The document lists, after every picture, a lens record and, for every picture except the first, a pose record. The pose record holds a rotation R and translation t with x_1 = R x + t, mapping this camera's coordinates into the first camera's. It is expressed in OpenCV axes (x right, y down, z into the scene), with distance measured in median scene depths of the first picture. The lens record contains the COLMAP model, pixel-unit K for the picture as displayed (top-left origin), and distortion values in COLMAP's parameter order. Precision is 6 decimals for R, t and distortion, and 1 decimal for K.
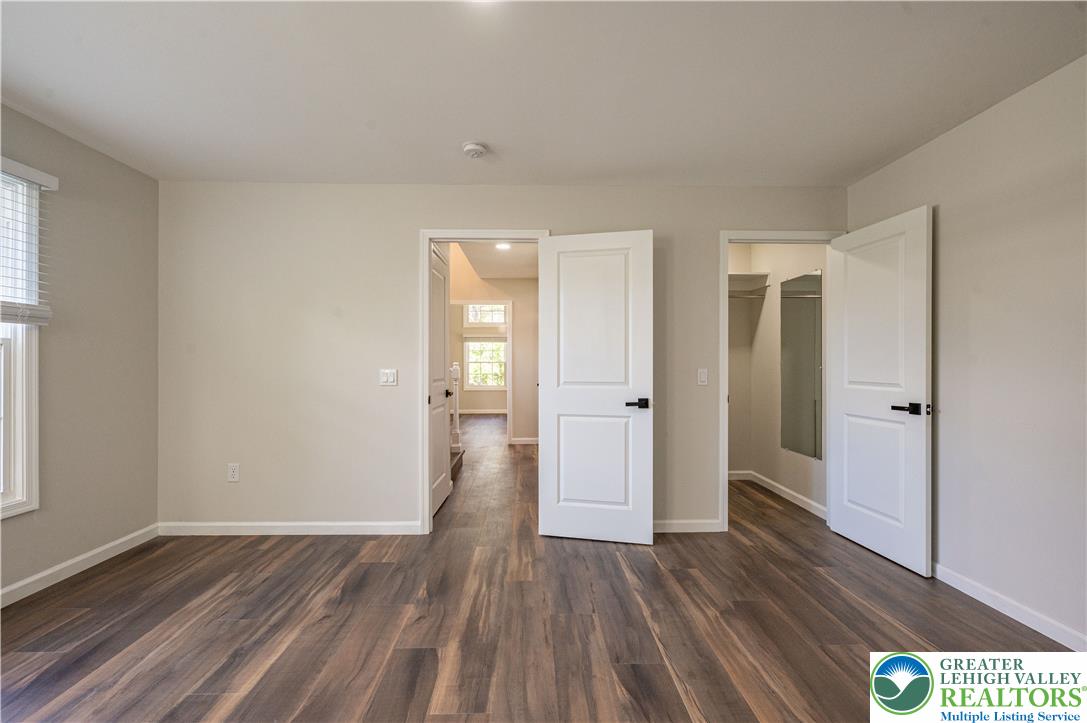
lens RADIAL K [[490.5, 0, 543.4], [0, 490.5, 366.0], [0, 0, 1]] dist [-0.001086, 0.000215]
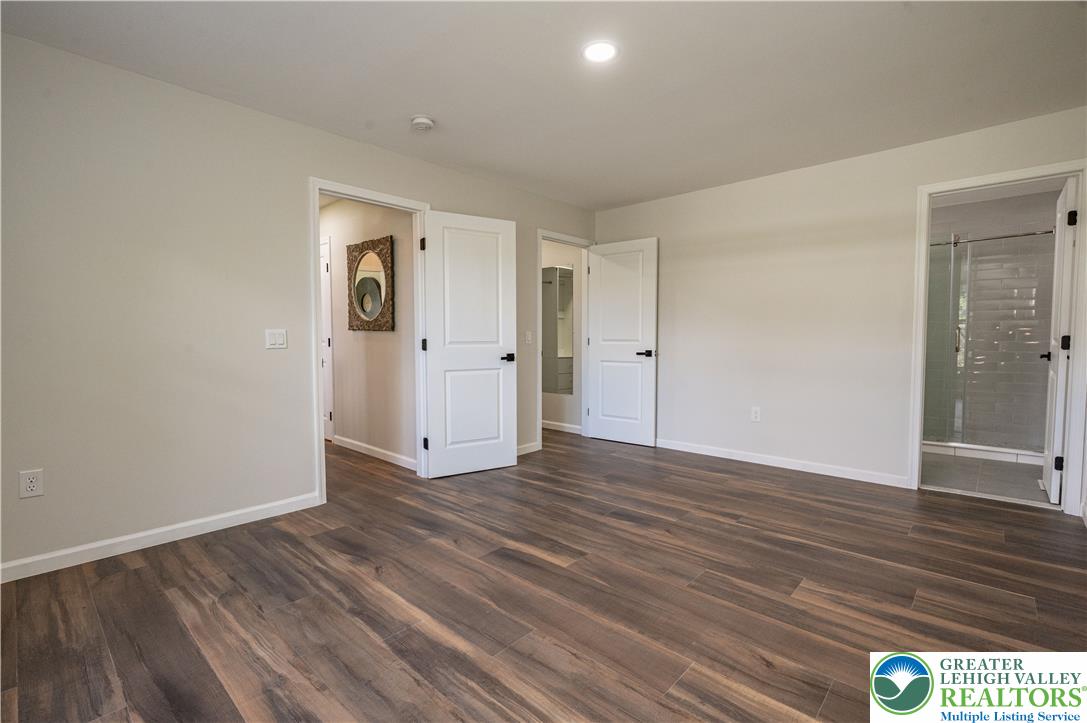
lens RADIAL K [[490.5, 0, 548.2], [0, 490.5, 364.8], [0, 0, 1]] dist [-0.001086, 0.000215]
pose [[0.693455, -0.043574, 0.719181, -0.734199], [0.006475, 0.998506, 0.054254, 0.029526], [-0.720471, -0.032967, 0.692701, 0.042961]]
